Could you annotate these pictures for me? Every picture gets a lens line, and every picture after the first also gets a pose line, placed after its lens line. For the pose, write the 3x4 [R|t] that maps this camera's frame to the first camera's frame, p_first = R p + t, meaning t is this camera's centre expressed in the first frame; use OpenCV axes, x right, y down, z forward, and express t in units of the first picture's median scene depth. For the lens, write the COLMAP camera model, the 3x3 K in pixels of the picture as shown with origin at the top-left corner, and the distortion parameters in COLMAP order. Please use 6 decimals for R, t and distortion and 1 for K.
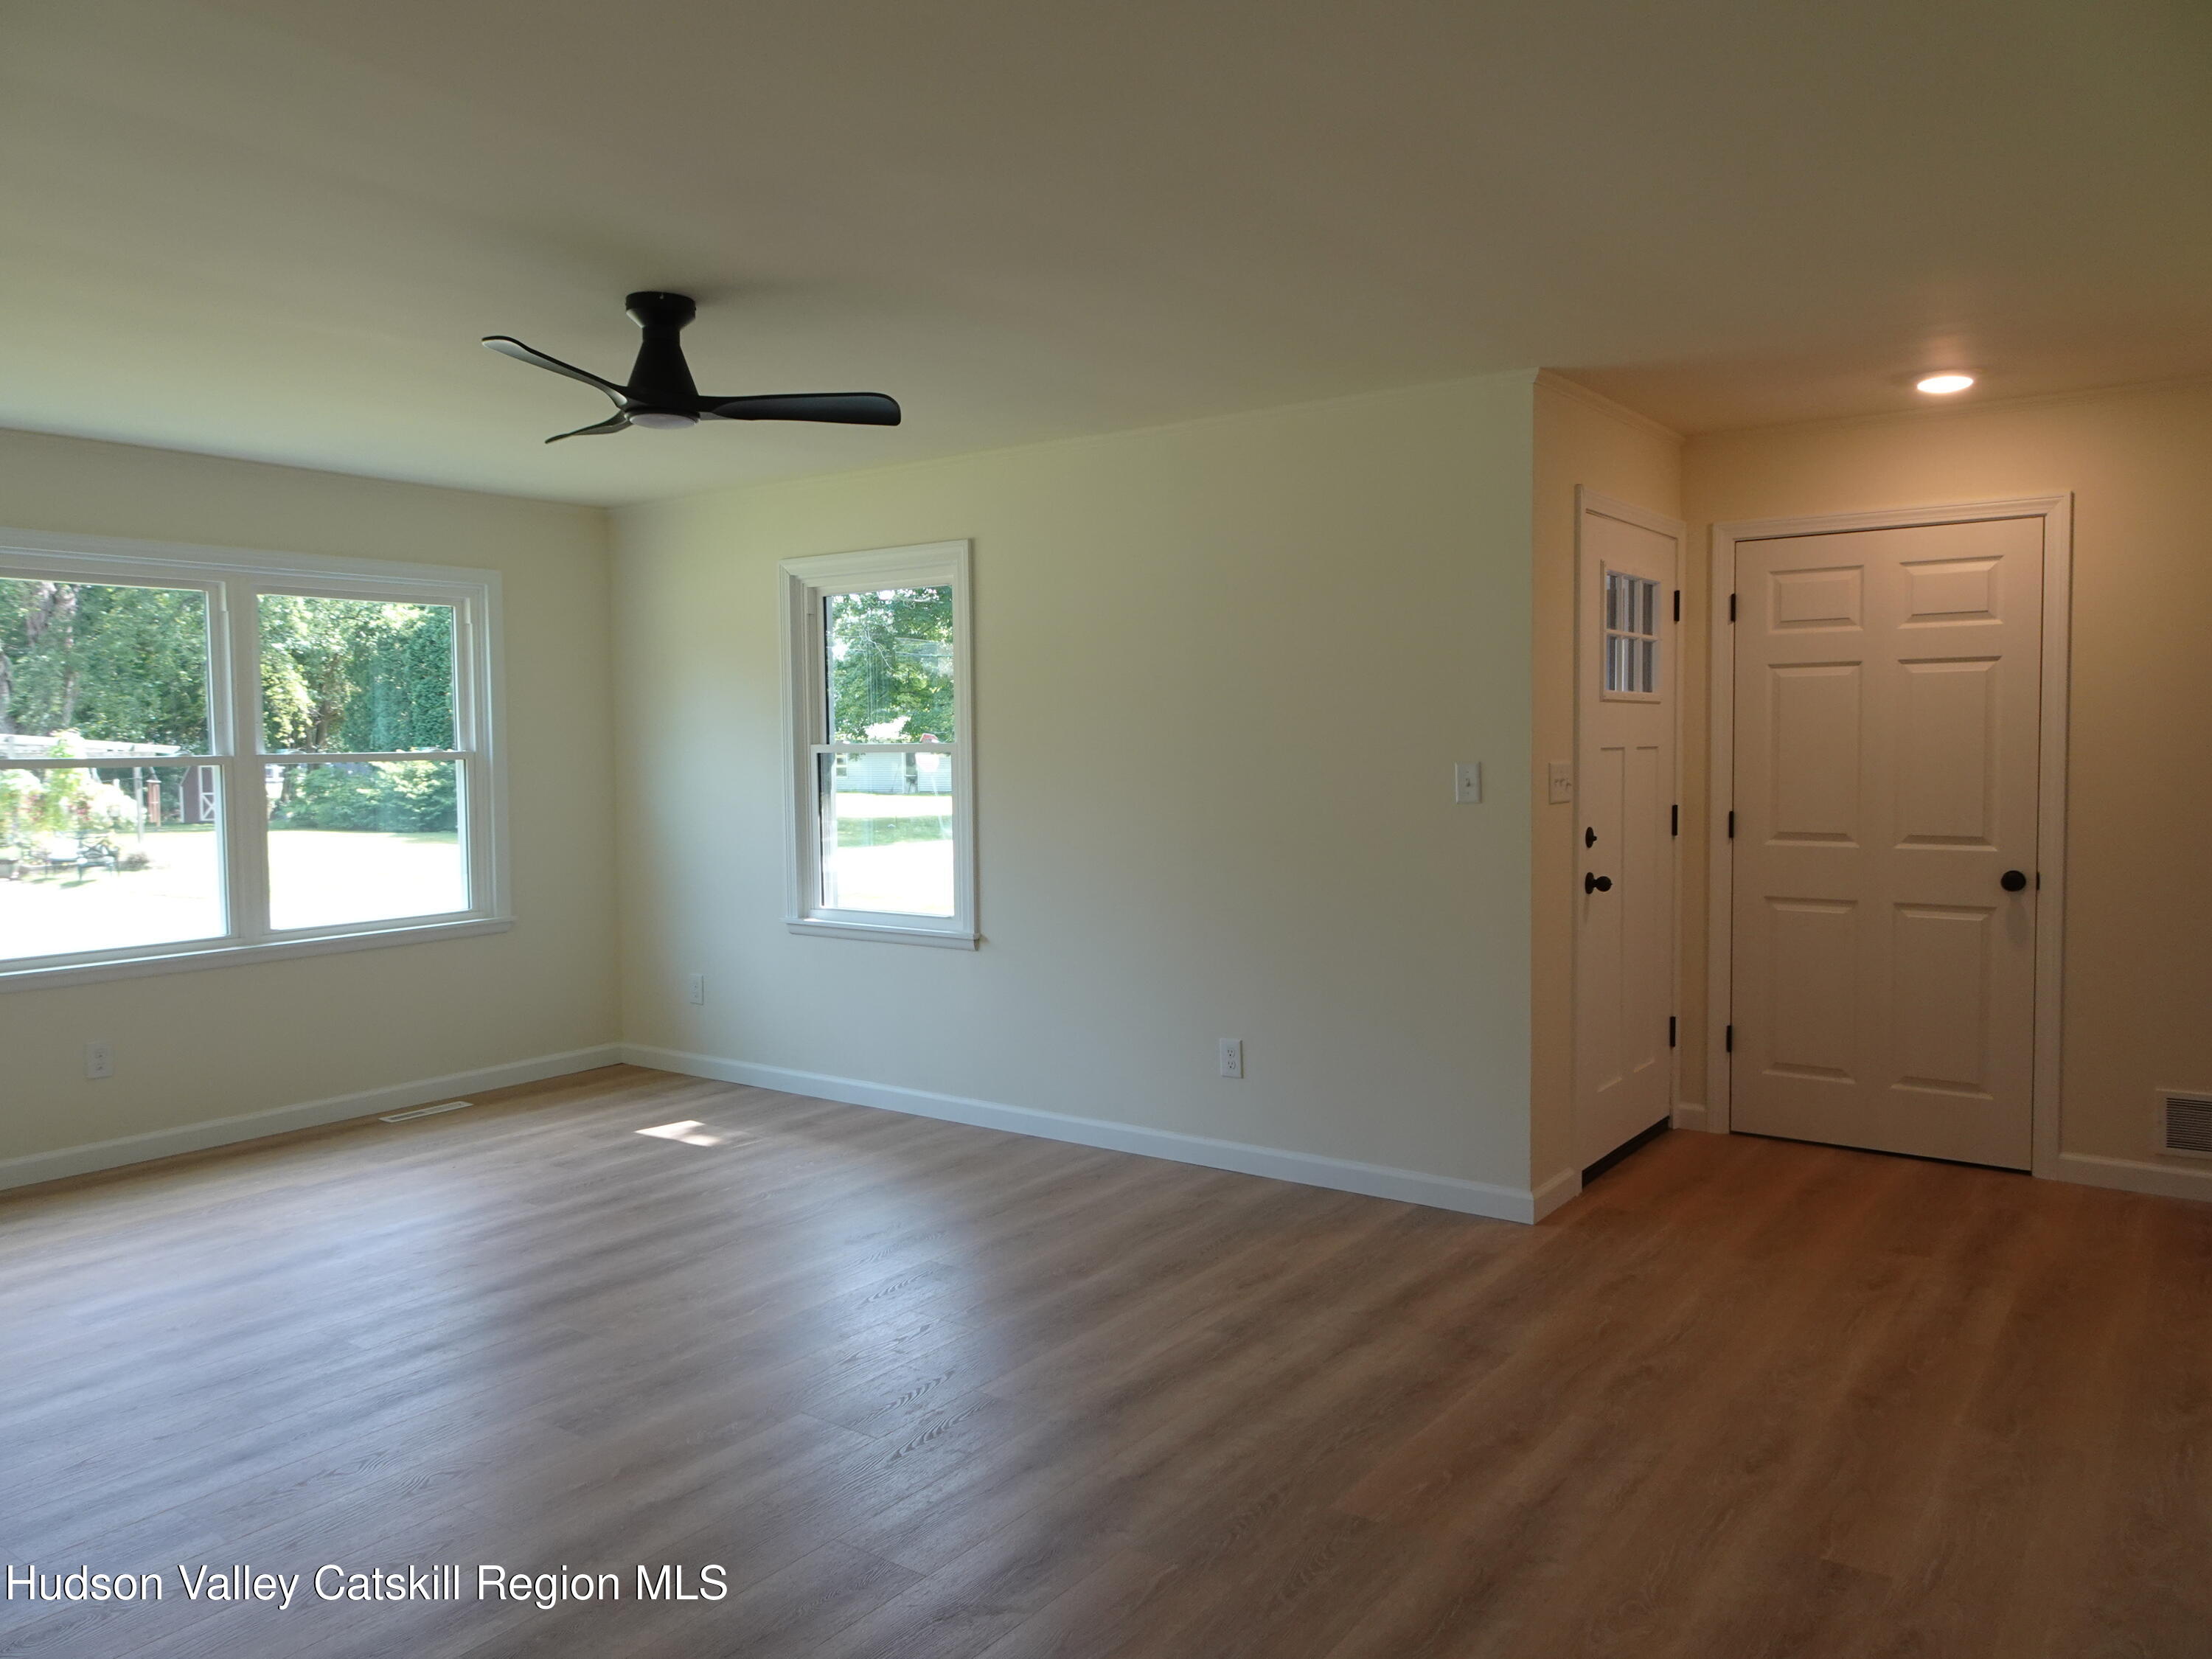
lens RADIAL K [[1610.5, 0, 1106.0], [0, 1610.5, 829.5], [0, 0, 1]] dist [0.029985, 0.004574]
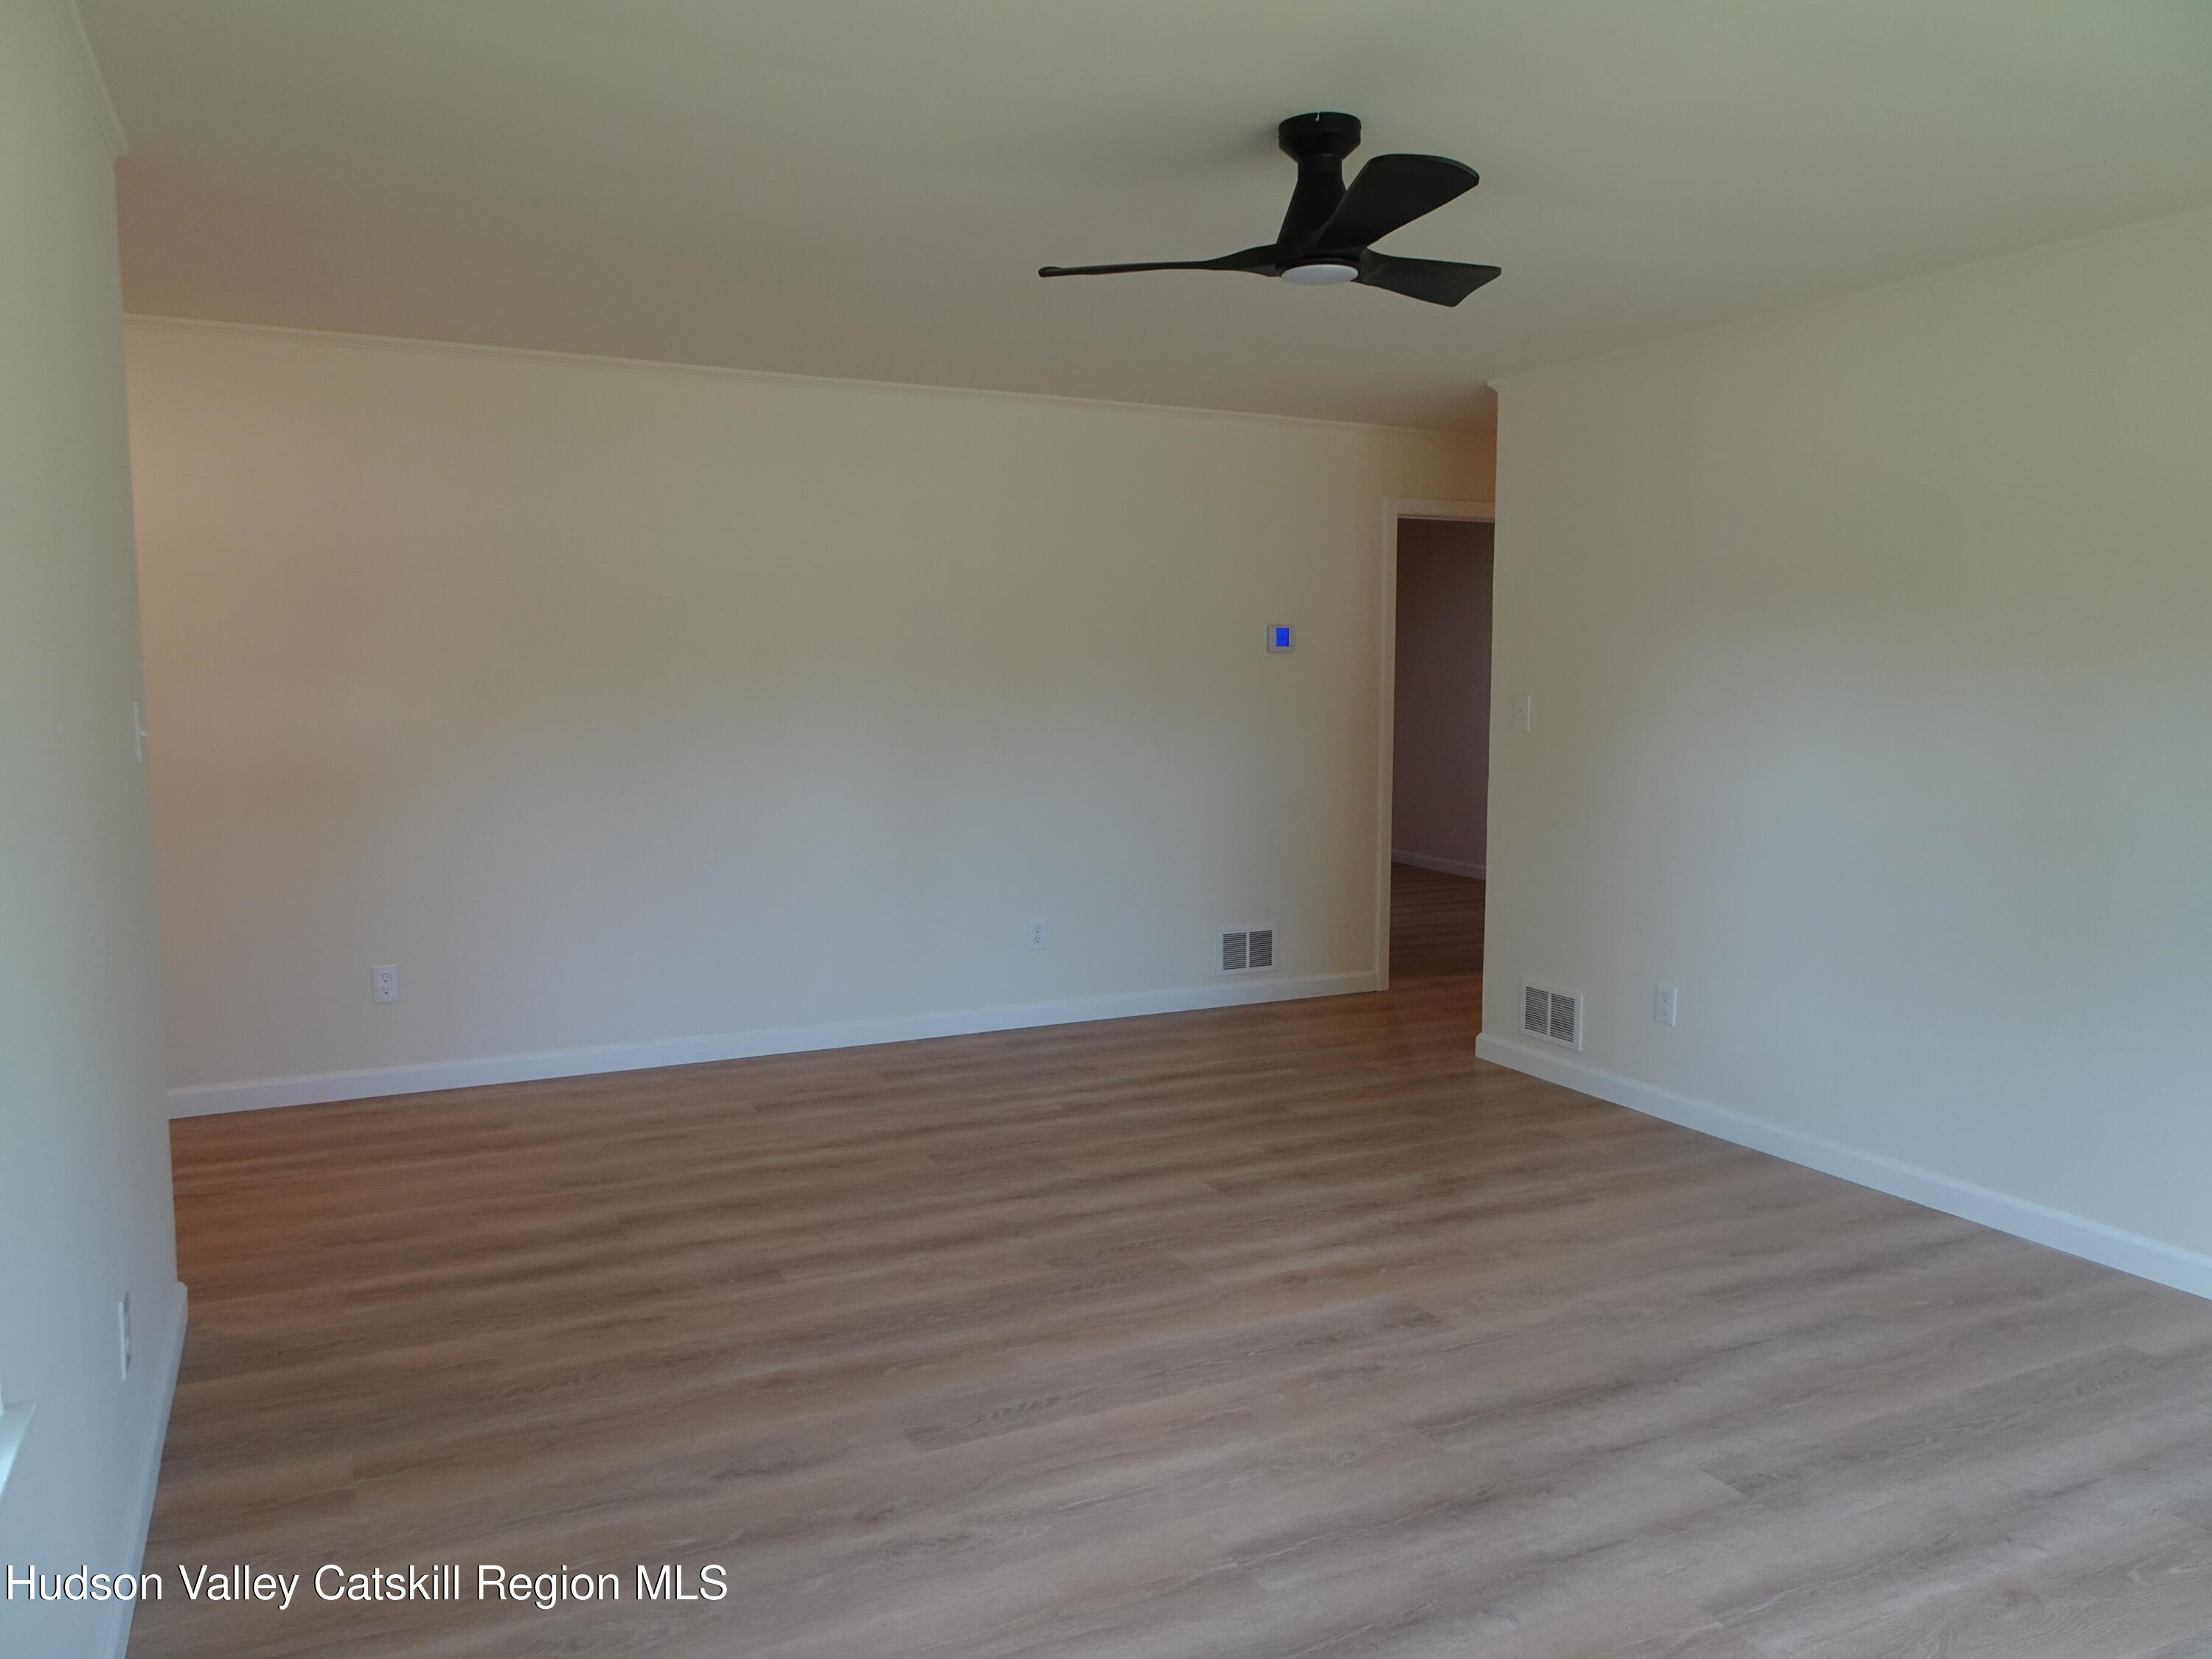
lens RADIAL K [[1582.3, 0, 1106.0], [0, 1582.3, 829.5], [0, 0, 1]] dist [0.000118, 0.001729]
pose [[-0.887185, -0.039234, 0.459743, -0.474068], [0.031583, 0.988878, 0.145337, -0.077702], [-0.460332, 0.143460, -0.876079, 1.524377]]
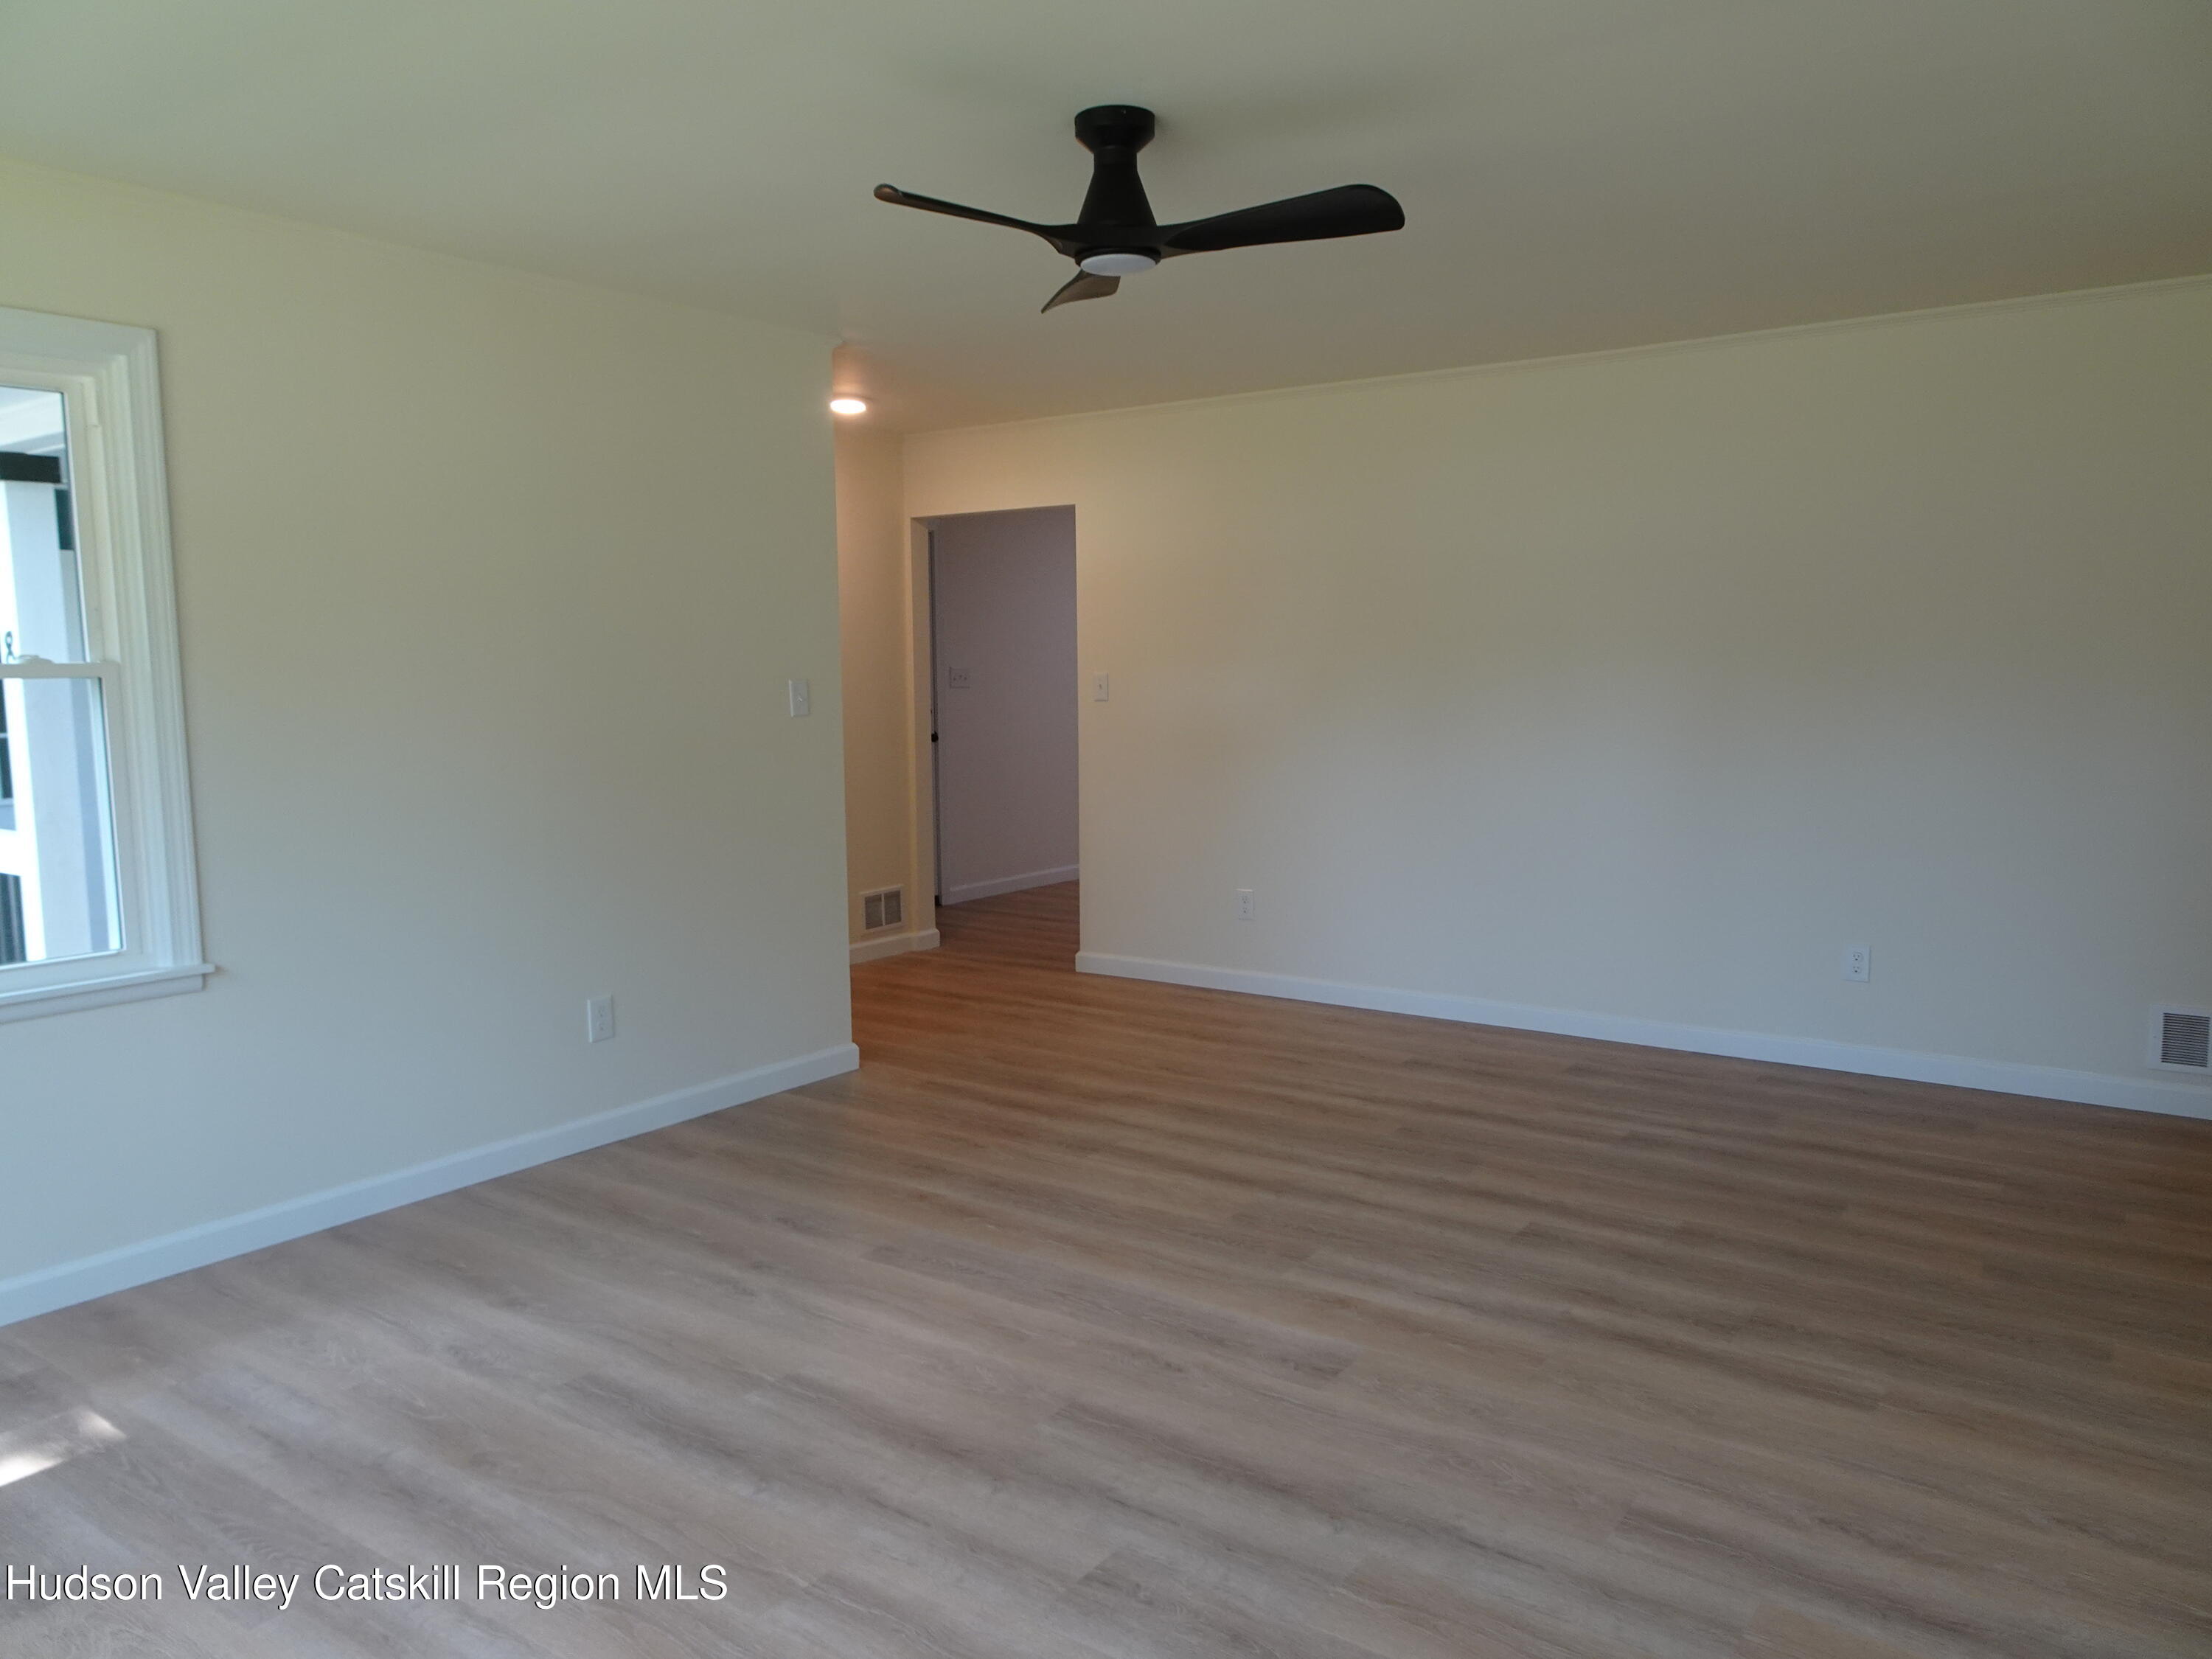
lens RADIAL K [[1582.3, 0, 1106.0], [0, 1582.3, 829.5], [0, 0, 1]] dist [0.000118, 0.001729]
pose [[-0.008252, -0.097966, 0.995156, -0.948697], [0.066943, 0.992903, 0.098300, -0.034568], [-0.997723, 0.067430, -0.001635, 0.871607]]
